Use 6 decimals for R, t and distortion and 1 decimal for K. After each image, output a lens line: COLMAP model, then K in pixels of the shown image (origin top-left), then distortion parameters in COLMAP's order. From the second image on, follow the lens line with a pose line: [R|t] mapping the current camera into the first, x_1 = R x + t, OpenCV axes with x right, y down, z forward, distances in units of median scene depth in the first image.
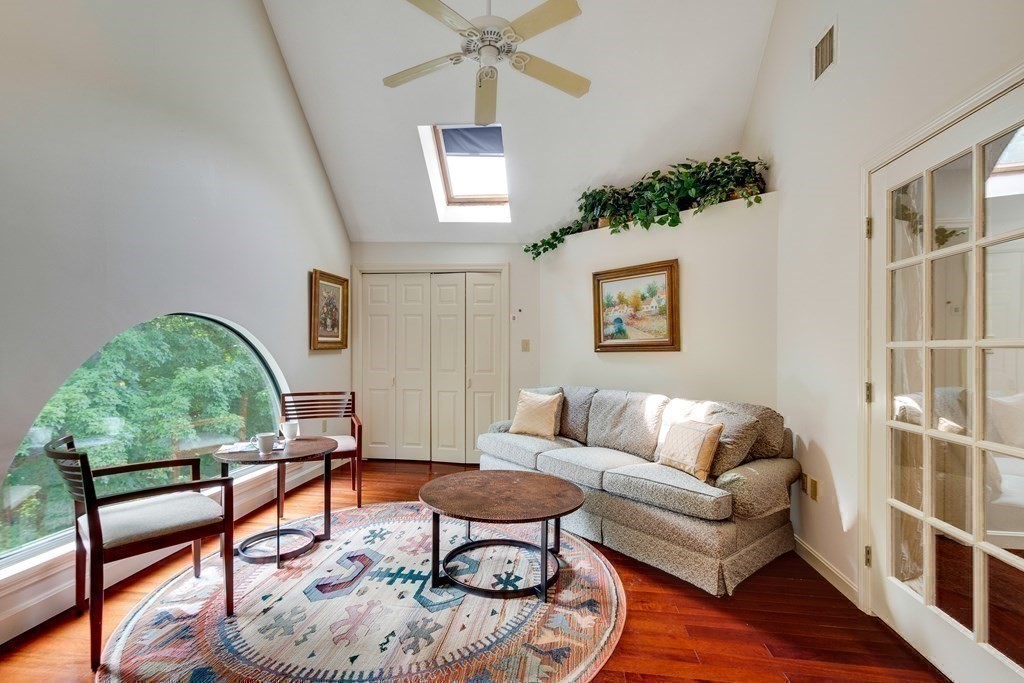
lens RADIAL K [[480.7, 0, 515.6], [0, 480.7, 355.2], [0, 0, 1]] dist [0.013800, 0.000080]
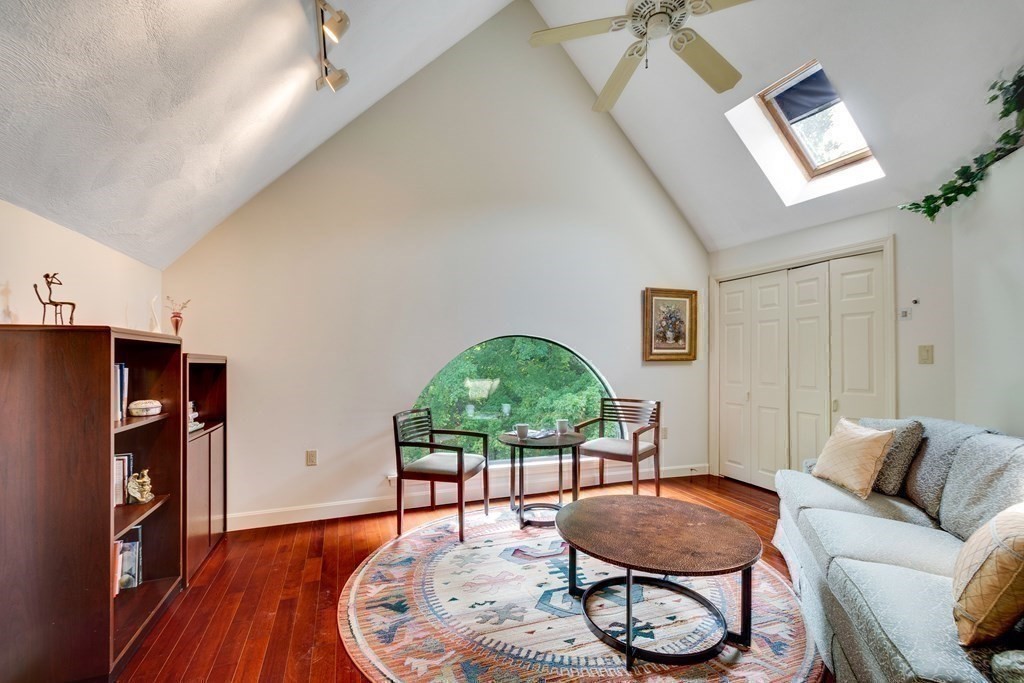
lens RADIAL K [[452.1, 0, 506.4], [0, 452.1, 356.0], [0, 0, 1]] dist [0.000761, 0.000438]
pose [[0.452254, -0.010249, -0.891830, 0.358501], [-0.014713, 0.999712, -0.018950, 0.001742], [0.891768, 0.021692, 0.451973, 0.255479]]
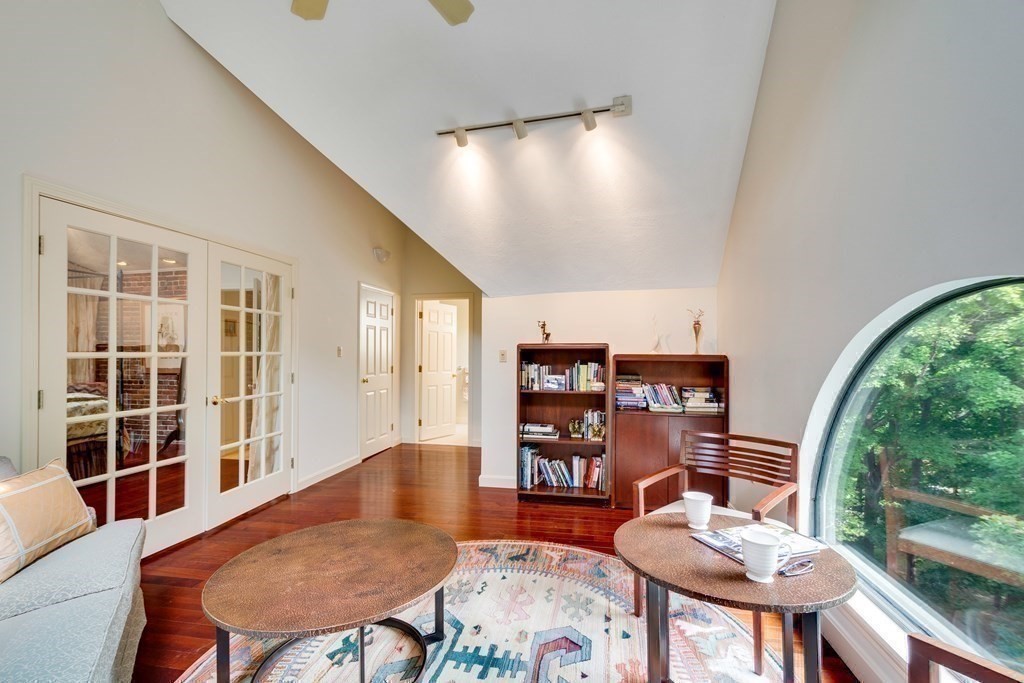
lens RADIAL K [[452.1, 0, 506.4], [0, 452.1, 356.0], [0, 0, 1]] dist [0.000761, 0.000438]
pose [[-0.996172, -0.006928, 0.087137, -0.202430], [-0.005048, 0.999750, 0.021775, -0.019900], [-0.087266, 0.021251, -0.995958, 1.024835]]
